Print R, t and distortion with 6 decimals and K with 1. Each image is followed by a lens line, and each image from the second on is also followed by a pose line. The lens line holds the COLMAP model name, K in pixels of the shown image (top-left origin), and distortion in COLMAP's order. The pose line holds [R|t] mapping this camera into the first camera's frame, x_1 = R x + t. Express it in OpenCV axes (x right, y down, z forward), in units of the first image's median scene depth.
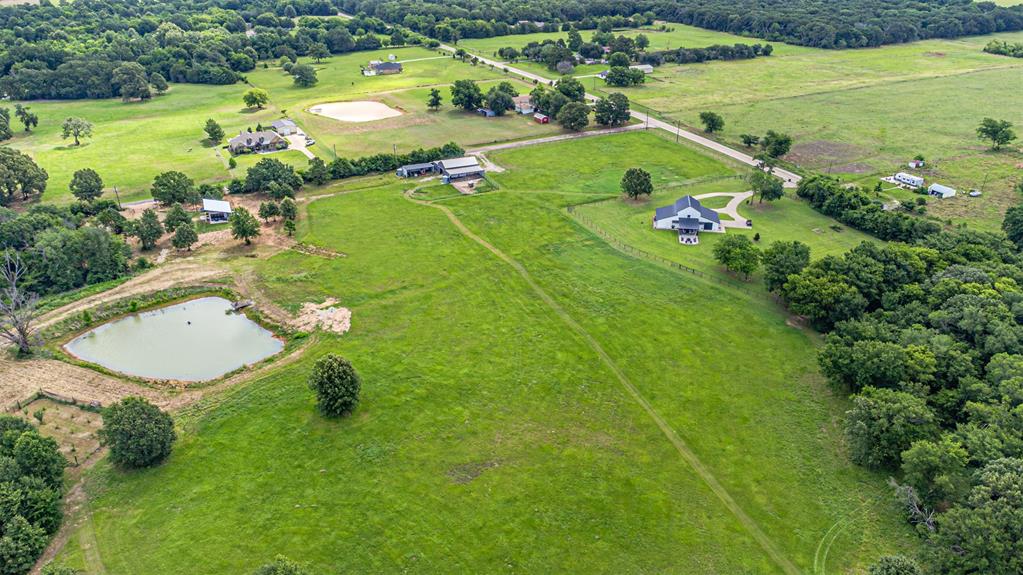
lens RADIAL K [[764.9, 0, 511.5], [0, 764.9, 287.5], [0, 0, 1]] dist [0.020158, 0.033950]
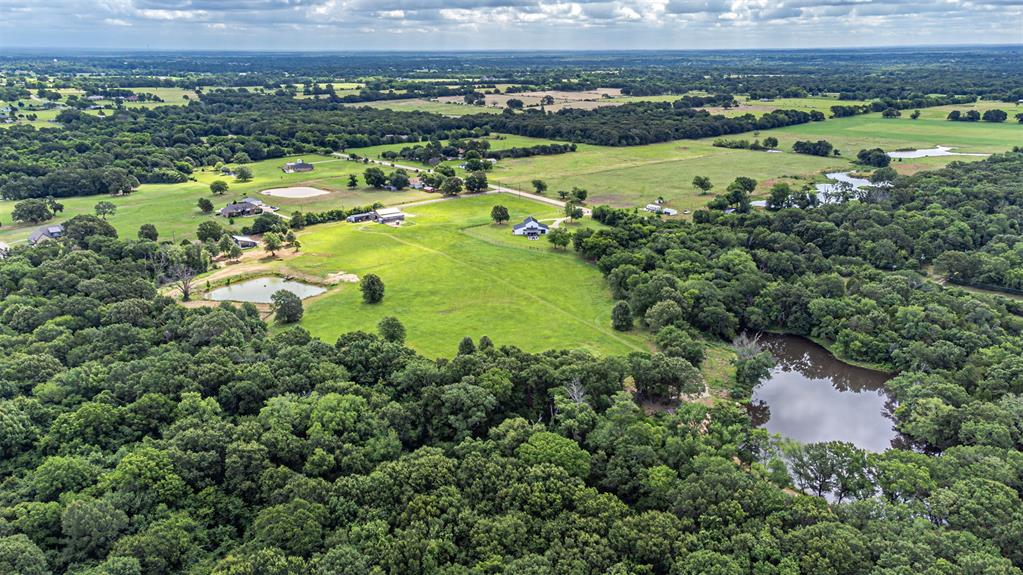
lens RADIAL K [[764.9, 0, 511.5], [0, 764.9, 287.5], [0, 0, 1]] dist [0.020158, 0.033950]
pose [[0.976863, -0.068965, 0.202441, -0.149069], [0.098289, 0.985463, -0.138570, 0.236127], [-0.189942, 0.155261, 0.969441, -0.557467]]
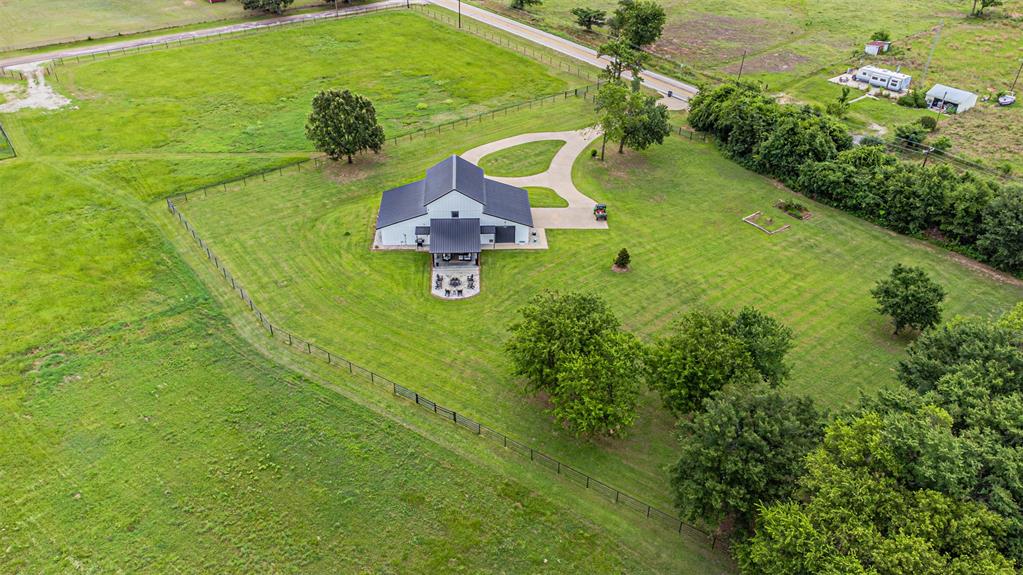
lens RADIAL K [[765.1, 0, 511.5], [0, 765.1, 287.5], [0, 0, 1]] dist [0.051942, -0.000928]
pose [[0.978905, -0.104433, 0.175612, 0.156193], [0.082242, 0.988199, 0.129228, -0.087167], [-0.187035, -0.112060, 0.975941, 0.505920]]
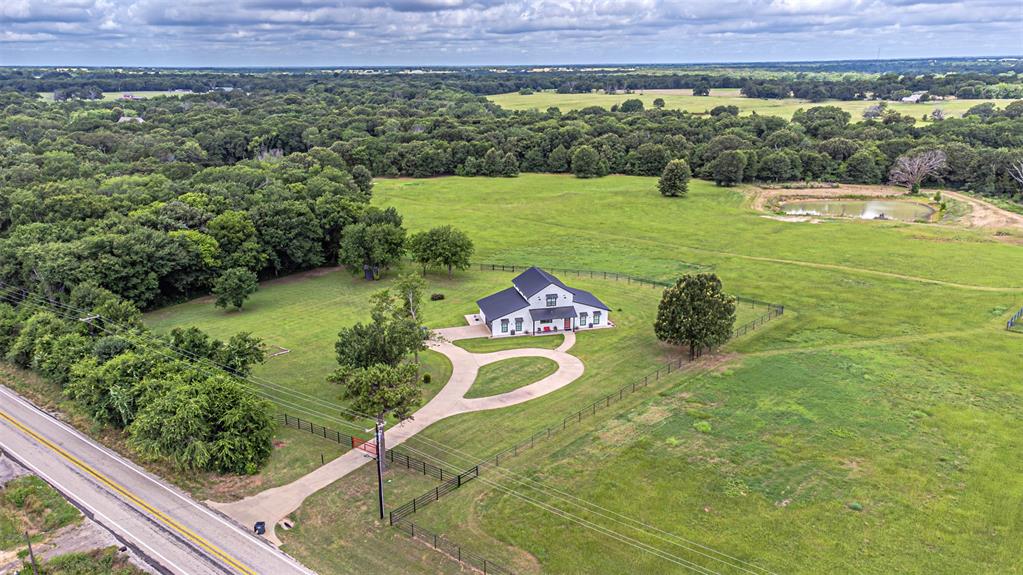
lens RADIAL K [[764.9, 0, 511.5], [0, 764.9, 287.5], [0, 0, 1]] dist [0.020158, 0.033950]
pose [[-0.924884, 0.113496, -0.362917, 0.364801], [-0.162313, 0.745260, 0.646717, -0.358850], [0.343867, 0.657044, -0.670856, 1.124965]]
